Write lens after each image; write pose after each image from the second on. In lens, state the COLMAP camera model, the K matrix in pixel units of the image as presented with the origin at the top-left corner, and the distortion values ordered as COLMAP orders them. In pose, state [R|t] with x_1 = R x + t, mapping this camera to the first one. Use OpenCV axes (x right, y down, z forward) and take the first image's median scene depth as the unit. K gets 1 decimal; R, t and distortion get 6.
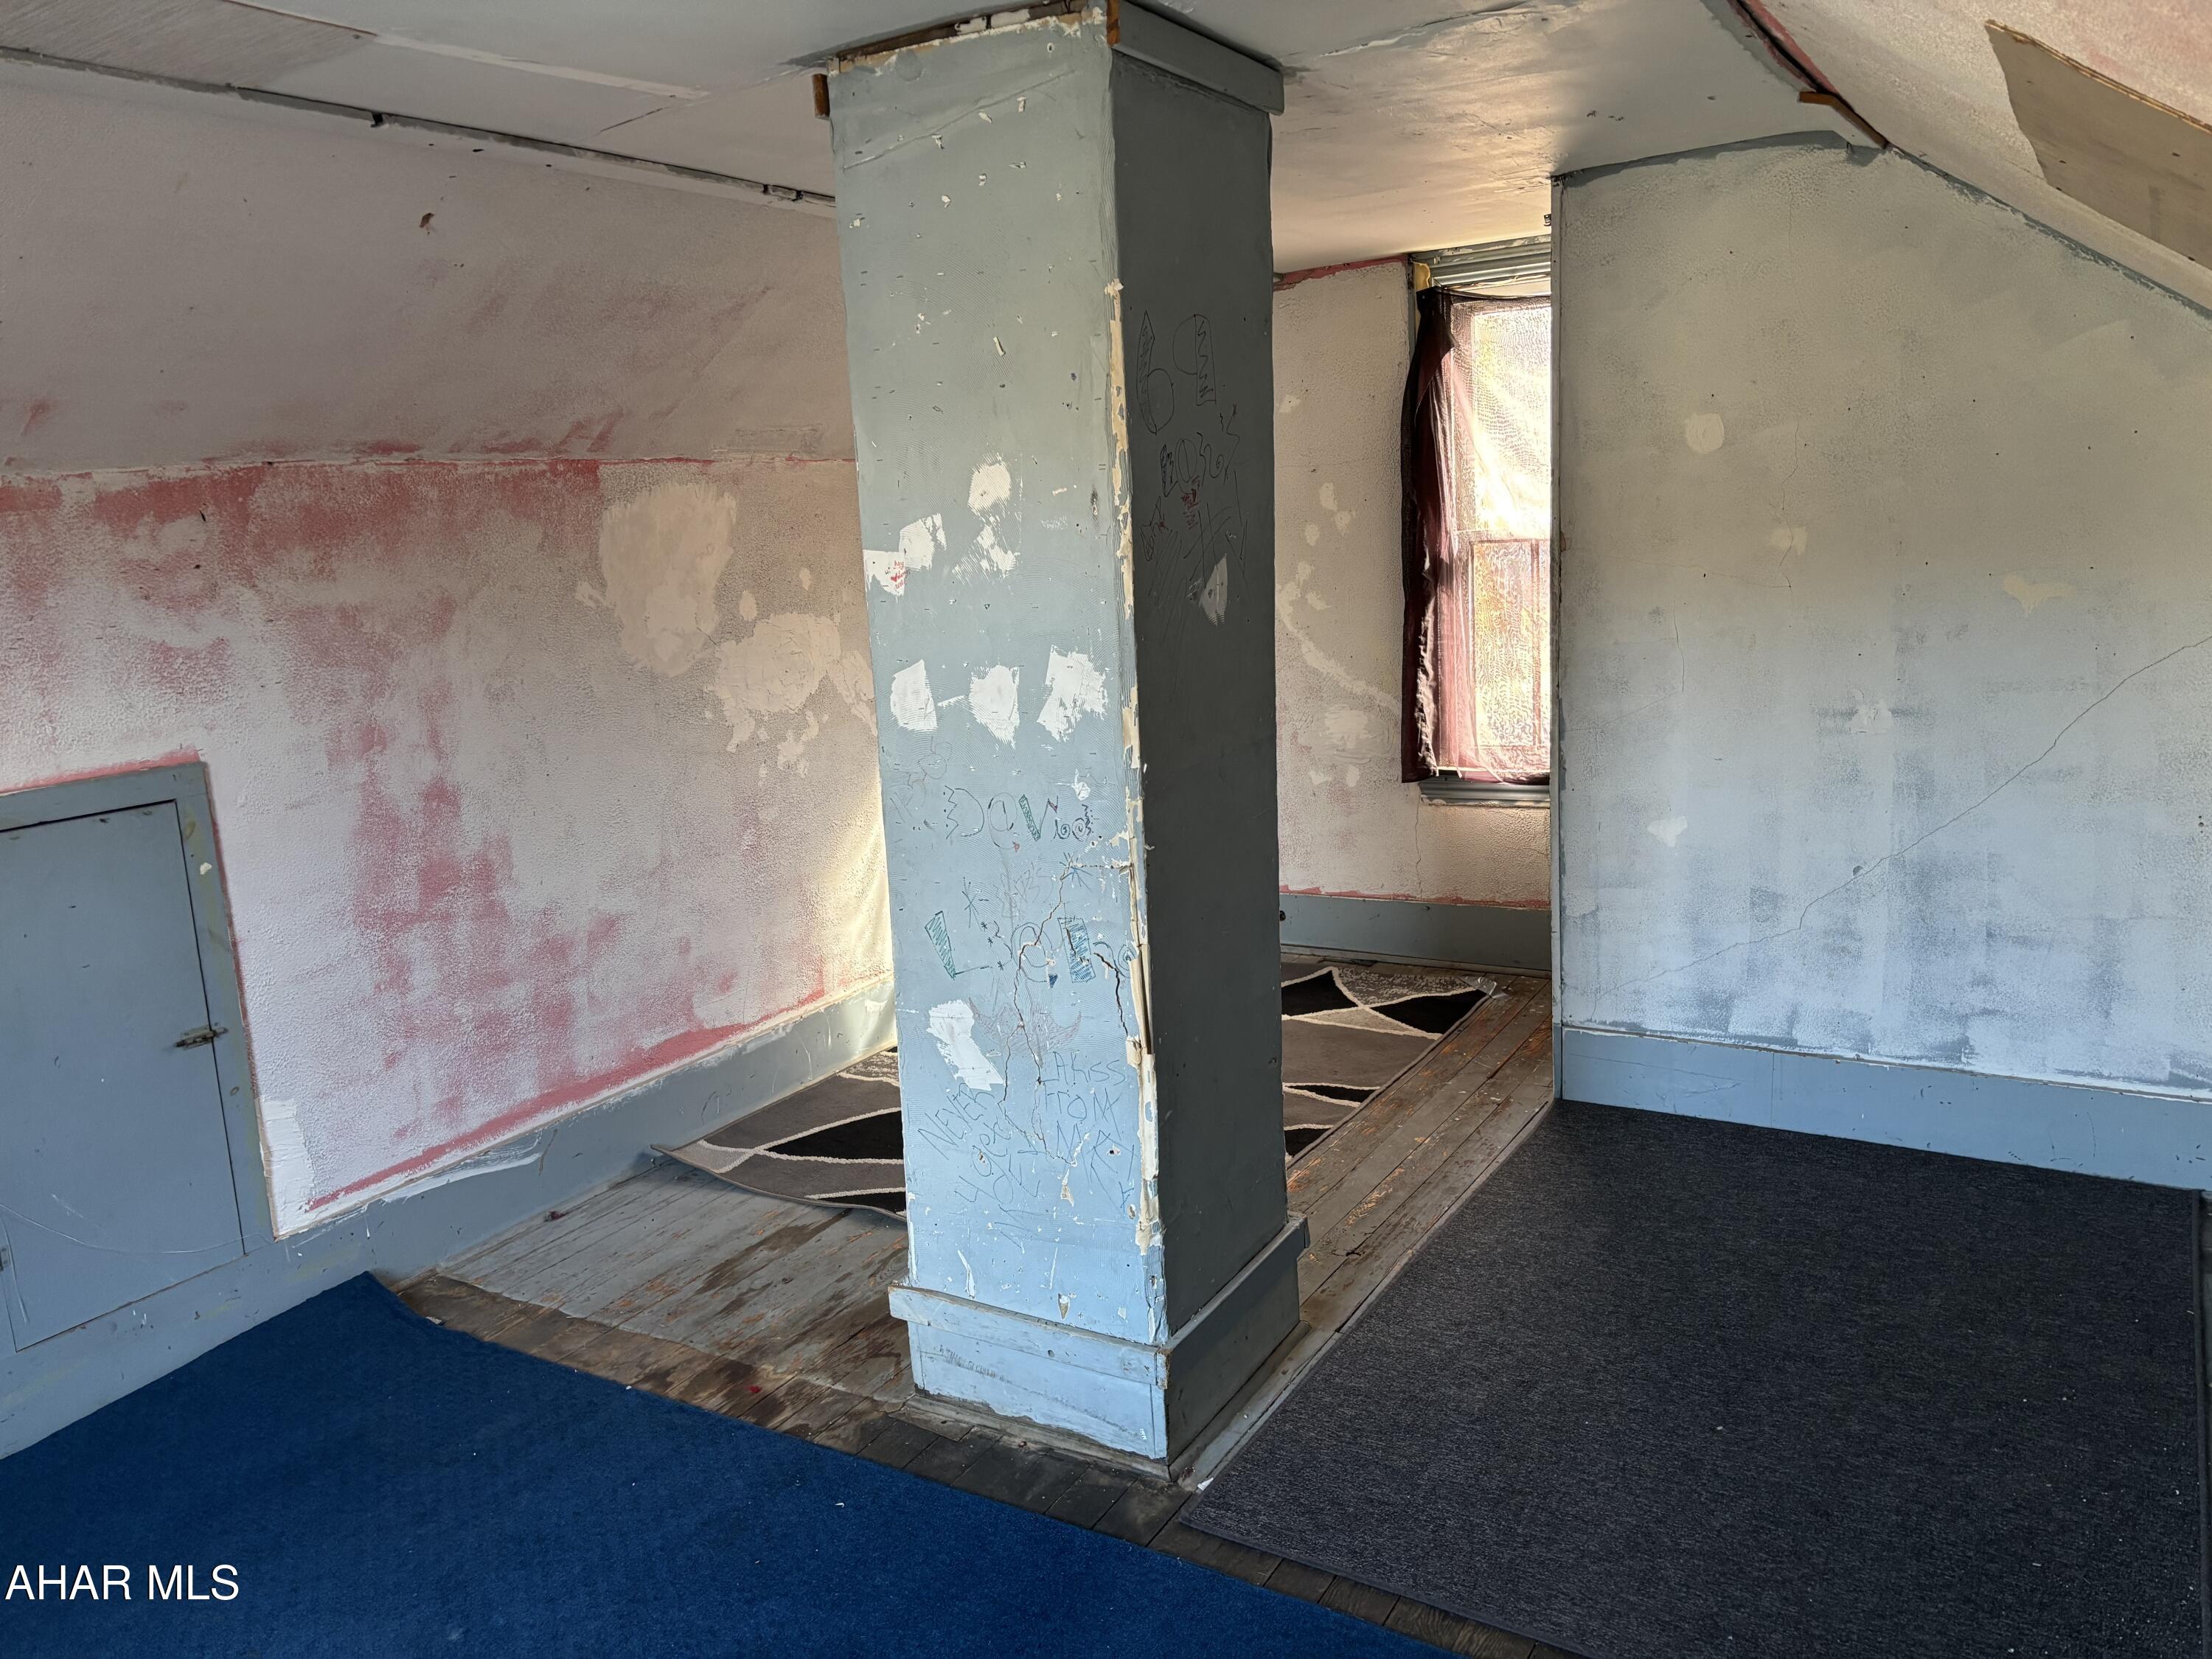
lens RADIAL K [[1646.1, 0, 1106.0], [0, 1646.1, 829.5], [0, 0, 1]] dist [0.049502, -0.062729]
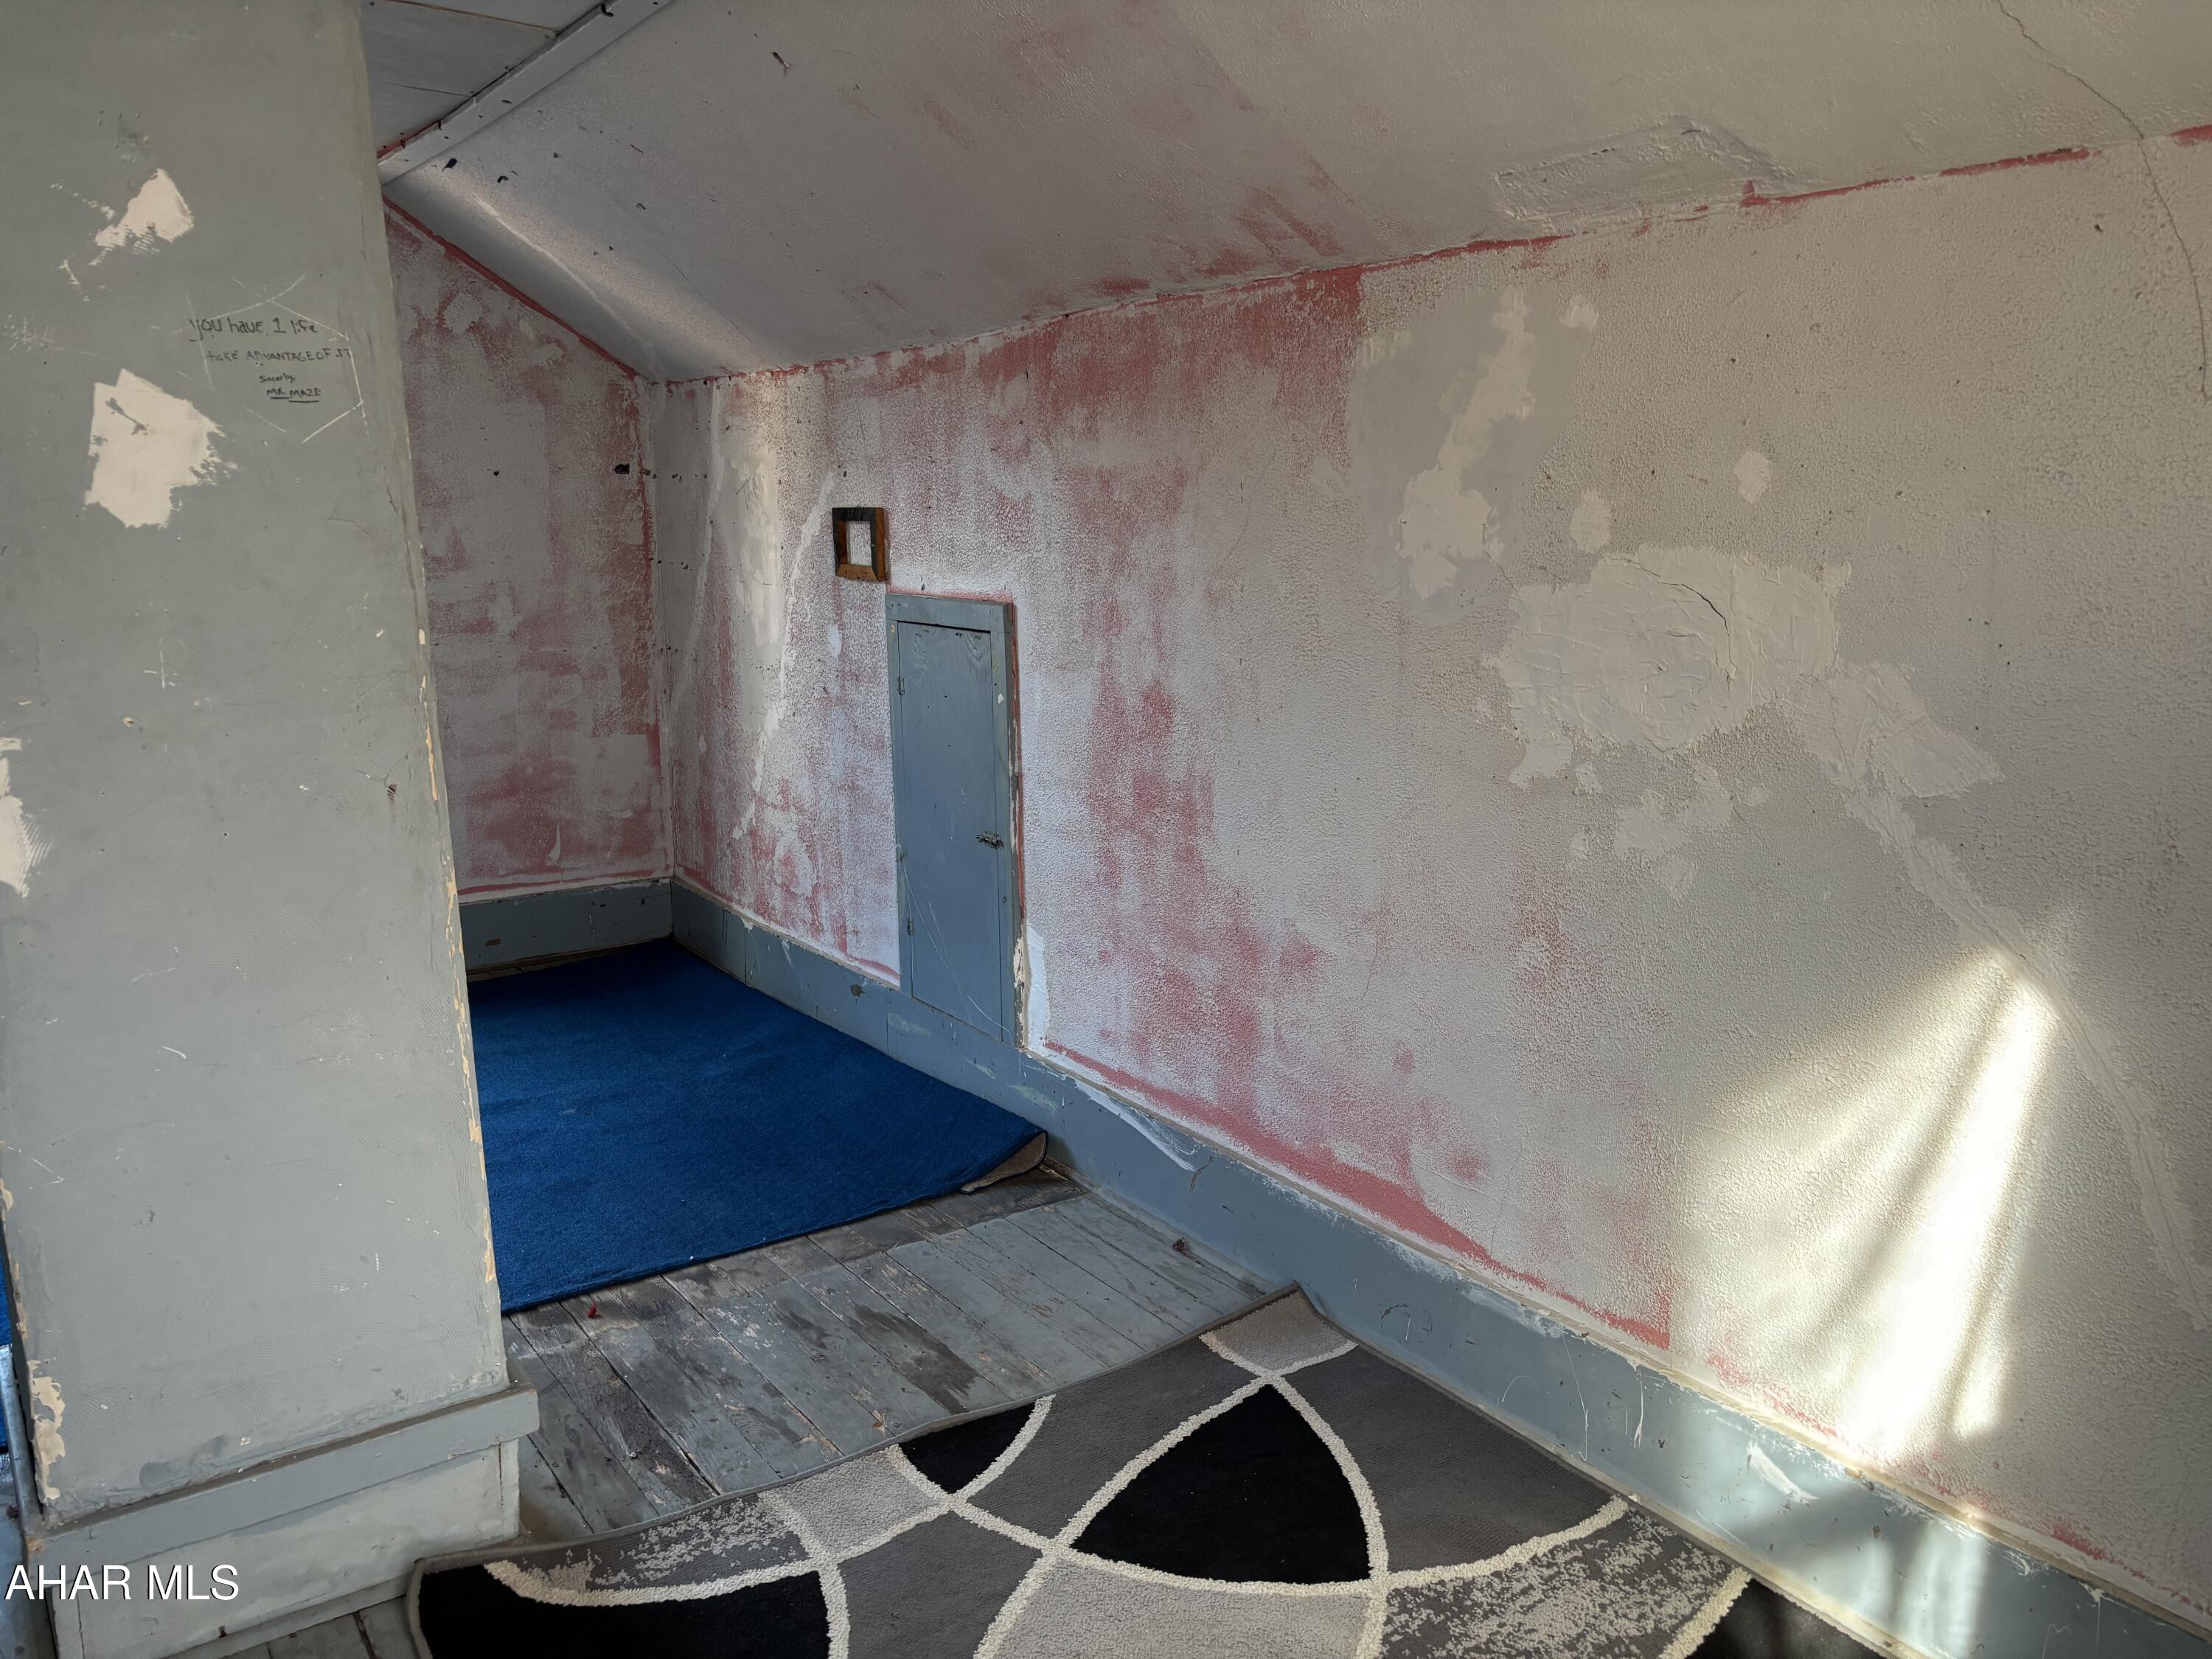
lens RADIAL K [[1661.6, 0, 1110.5], [0, 1661.6, 822.3], [0, 0, 1]] dist [0.205599, -0.583724]
pose [[-0.398928, 0.227585, -0.888291, 0.382560], [-0.153798, 0.938383, 0.309489, -0.220958], [0.903992, 0.260081, -0.339345, 1.262715]]
